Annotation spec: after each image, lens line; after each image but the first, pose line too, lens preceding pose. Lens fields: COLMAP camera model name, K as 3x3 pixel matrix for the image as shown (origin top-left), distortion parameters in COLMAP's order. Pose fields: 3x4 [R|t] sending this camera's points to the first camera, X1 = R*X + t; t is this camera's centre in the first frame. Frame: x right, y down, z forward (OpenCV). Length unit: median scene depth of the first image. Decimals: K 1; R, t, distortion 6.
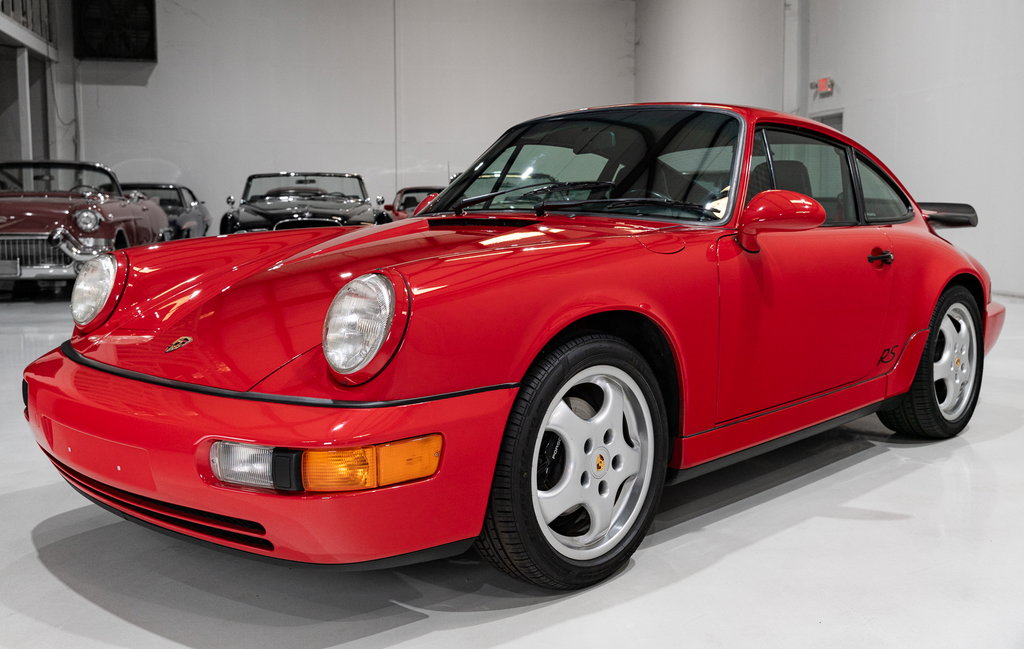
lens RADIAL K [[1033.3, 0, 512.0], [0, 1033.3, 324.5], [0, 0, 1]] dist [-0.003218, -0.000143]
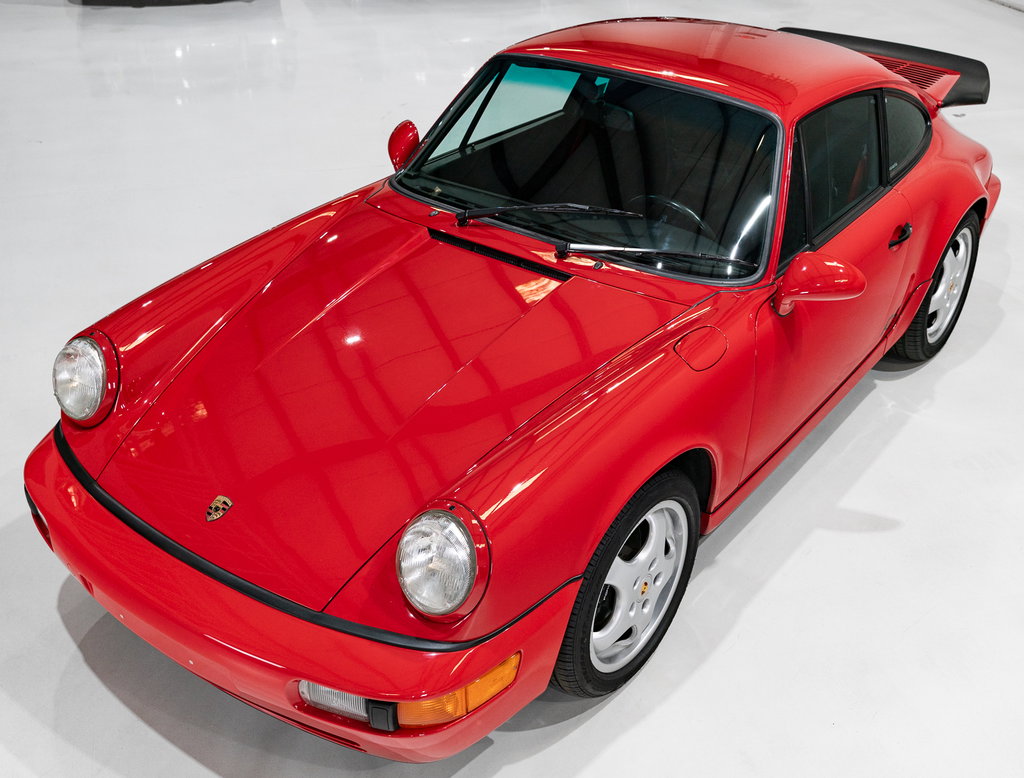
lens RADIAL K [[1138.5, 0, 542.3], [0, 1138.5, 388.4], [0, 0, 1]] dist [-0.008715, -0.003296]
pose [[0.991948, -0.044762, 0.118474, -0.145711], [-0.007626, 0.912651, 0.408669, -0.523776], [-0.126418, -0.406282, 0.904960, 0.045506]]
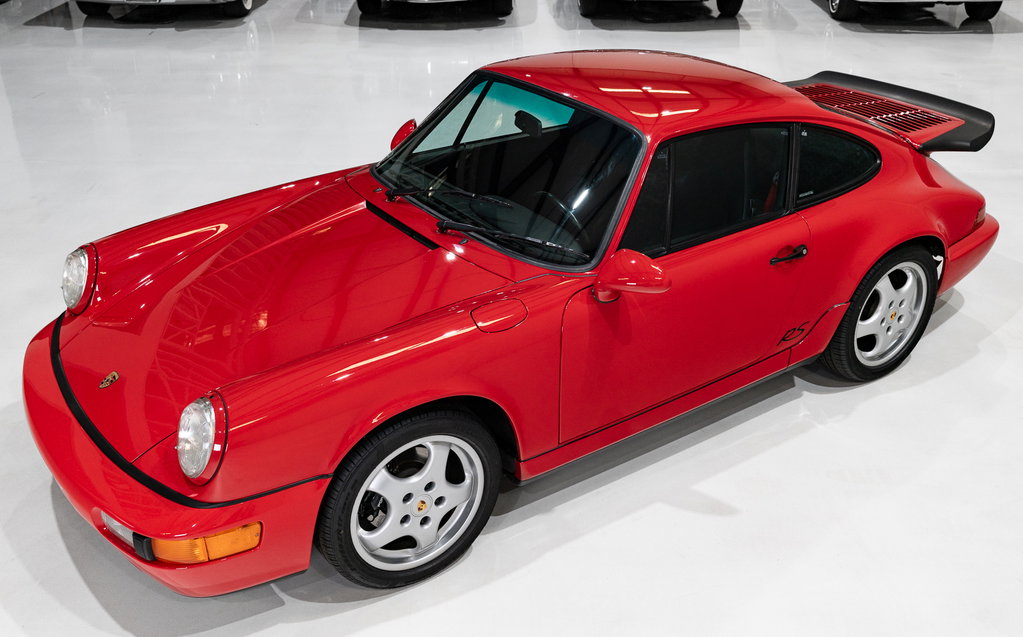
lens RADIAL K [[1005.5, 0, 511.5], [0, 1005.5, 337.4], [0, 0, 1]] dist [0.000110, 0.002025]
pose [[0.979249, 0.102216, -0.174993, 0.386688], [-0.029842, 0.926802, 0.374362, -0.521193], [0.200450, -0.361372, 0.910621, -0.026683]]
